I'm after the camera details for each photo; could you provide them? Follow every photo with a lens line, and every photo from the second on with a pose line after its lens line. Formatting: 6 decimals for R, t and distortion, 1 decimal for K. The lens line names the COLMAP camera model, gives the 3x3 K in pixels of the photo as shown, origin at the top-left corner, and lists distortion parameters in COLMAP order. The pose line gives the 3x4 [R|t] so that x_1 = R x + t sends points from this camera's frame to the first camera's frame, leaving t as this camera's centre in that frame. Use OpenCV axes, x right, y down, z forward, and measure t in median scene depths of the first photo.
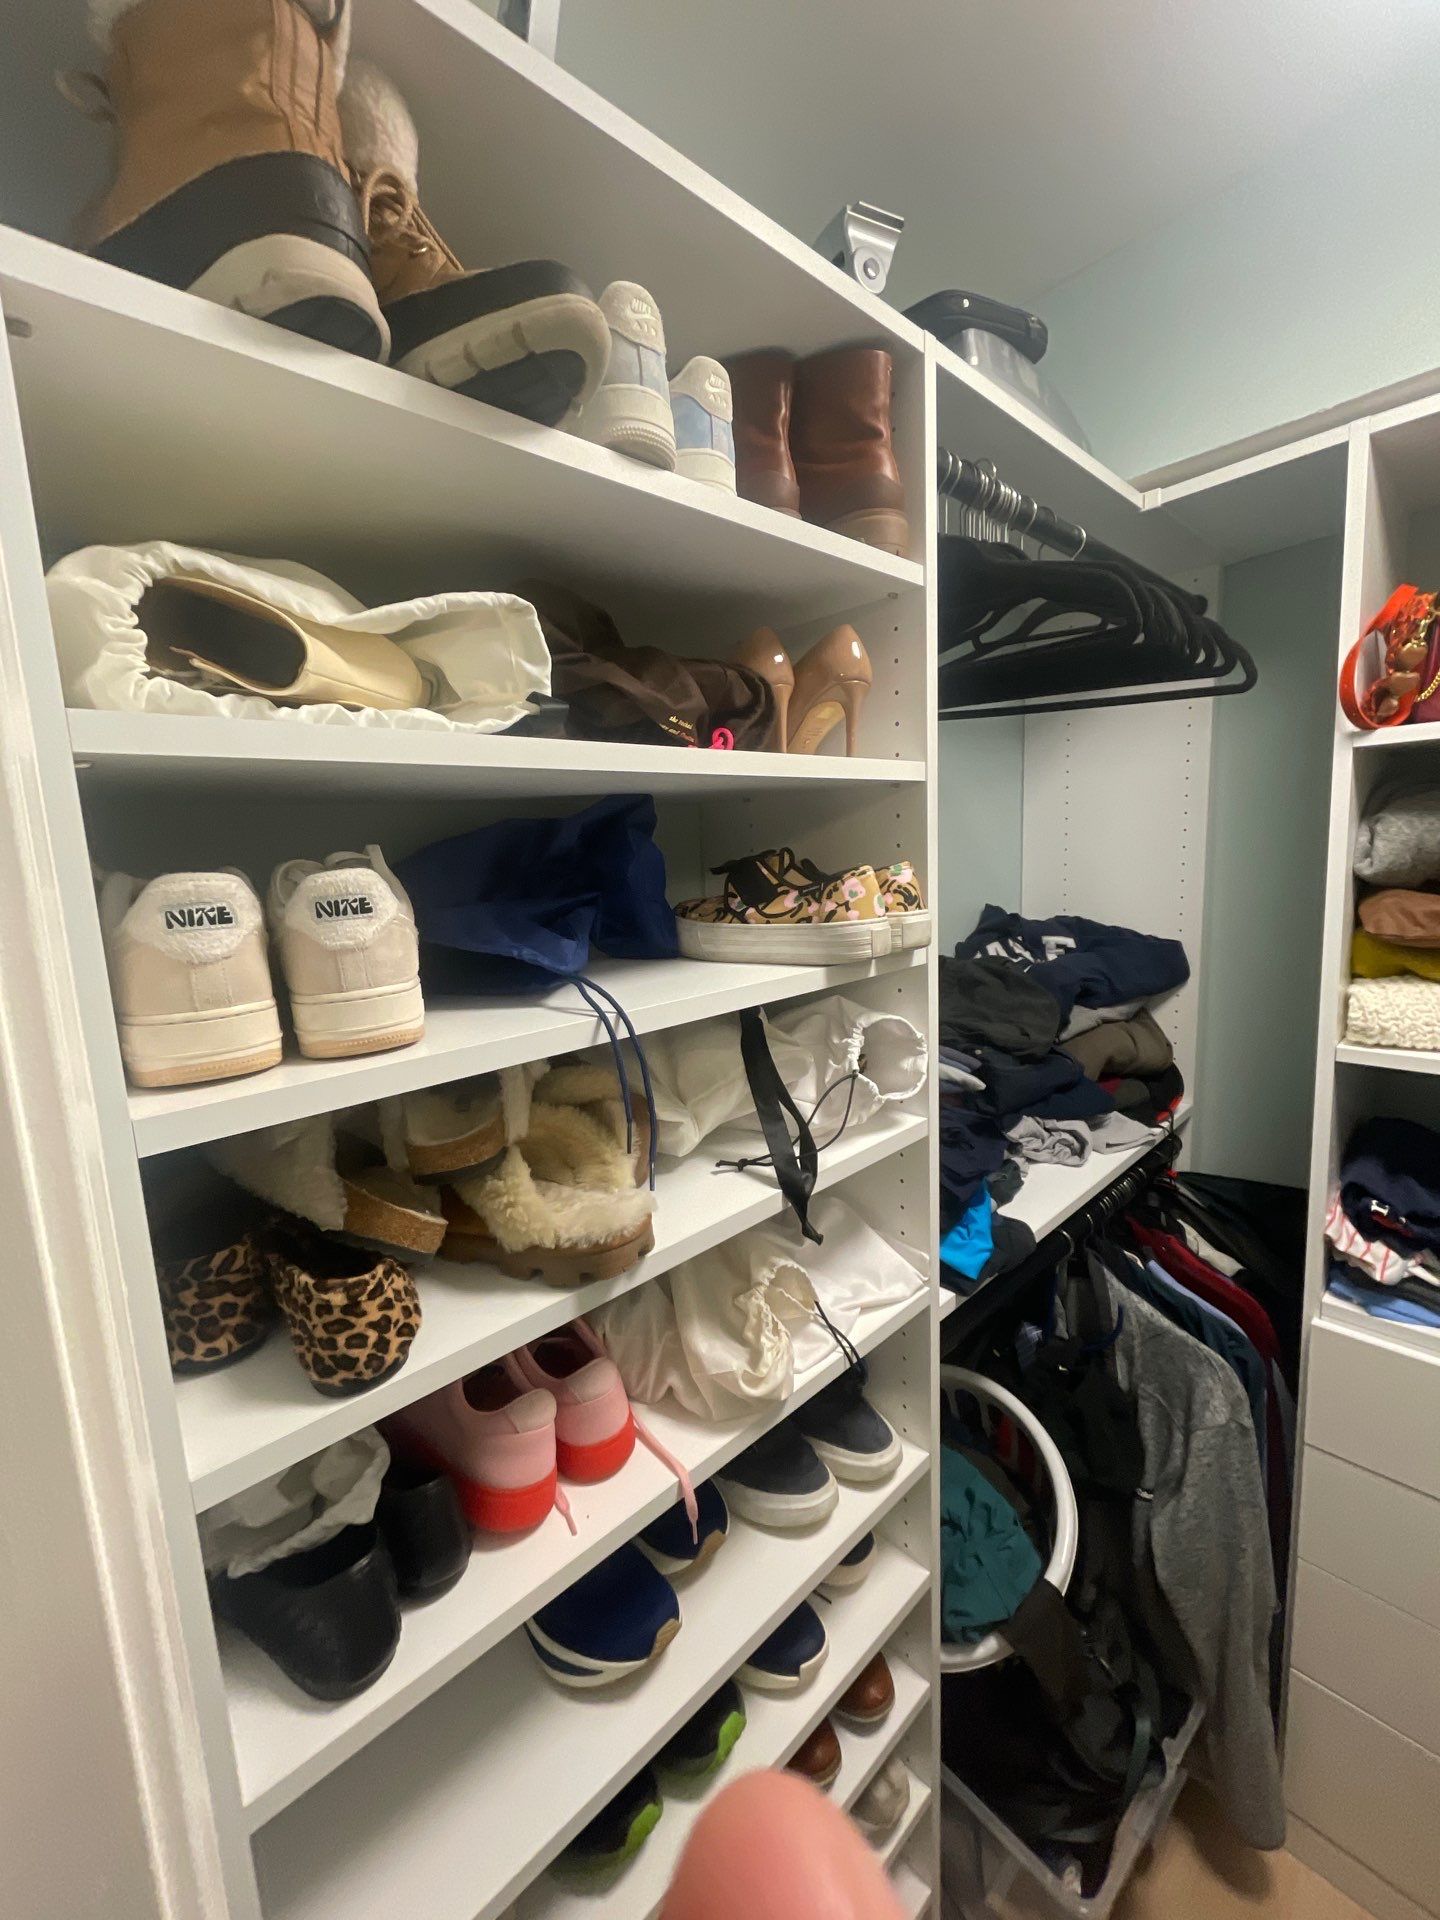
lens RADIAL K [[771.7, 0, 727.0], [0, 771.7, 956.0], [0, 0, 1]] dist [-0.003238, -0.000919]
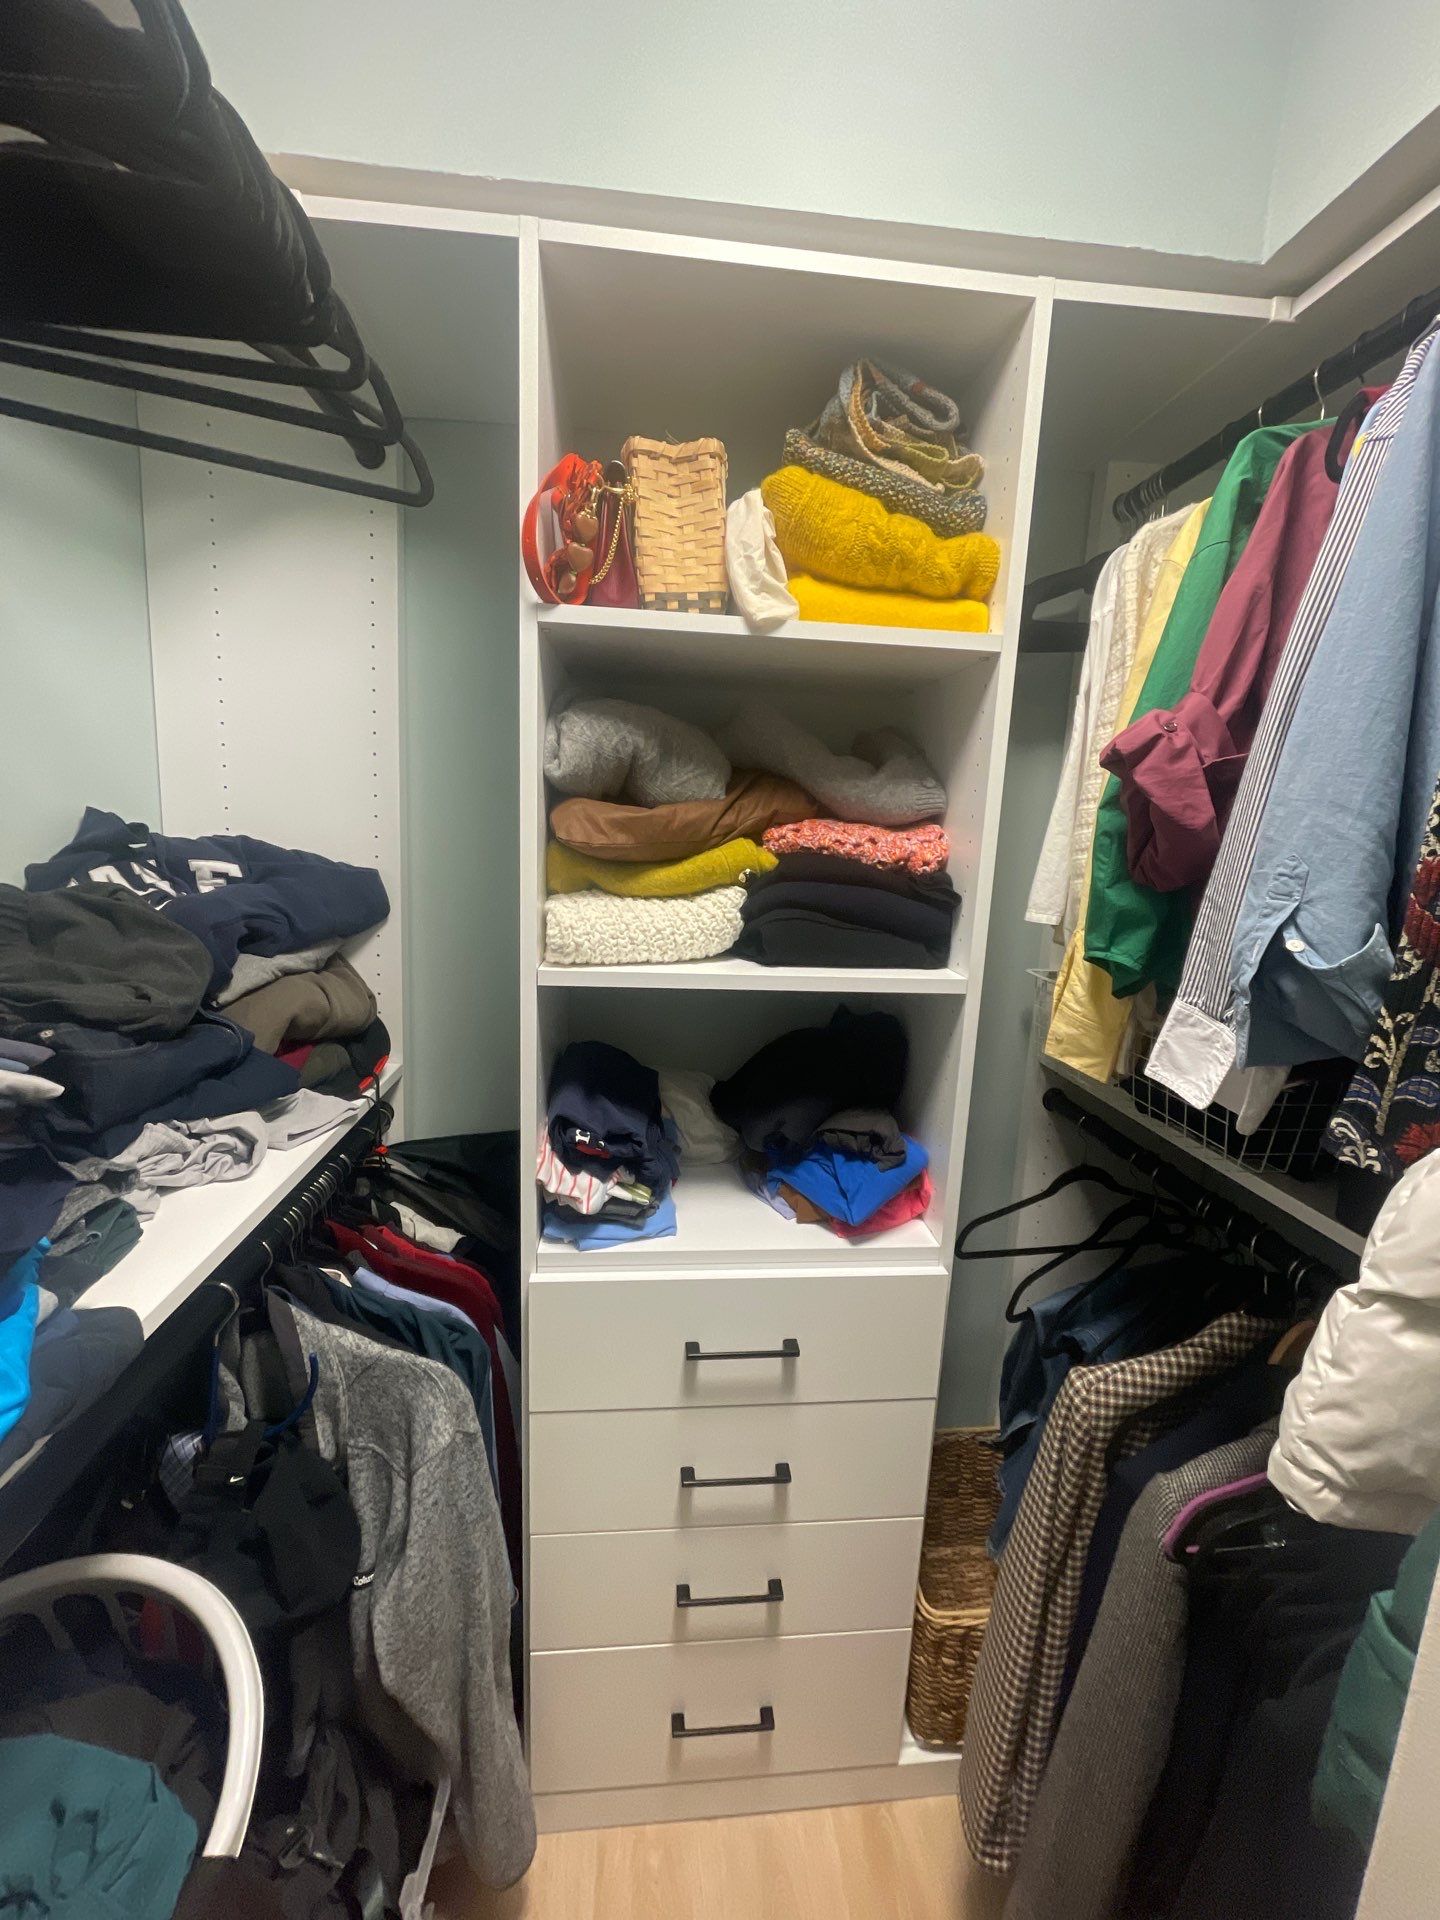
lens RADIAL K [[771.7, 0, 727.0], [0, 771.7, 956.0], [0, 0, 1]] dist [-0.003238, -0.000919]
pose [[0.603570, -0.058091, 0.795191, 0.193033], [0.034488, 0.998311, 0.046752, 0.061006], [-0.796564, -0.000793, 0.604554, 0.256416]]
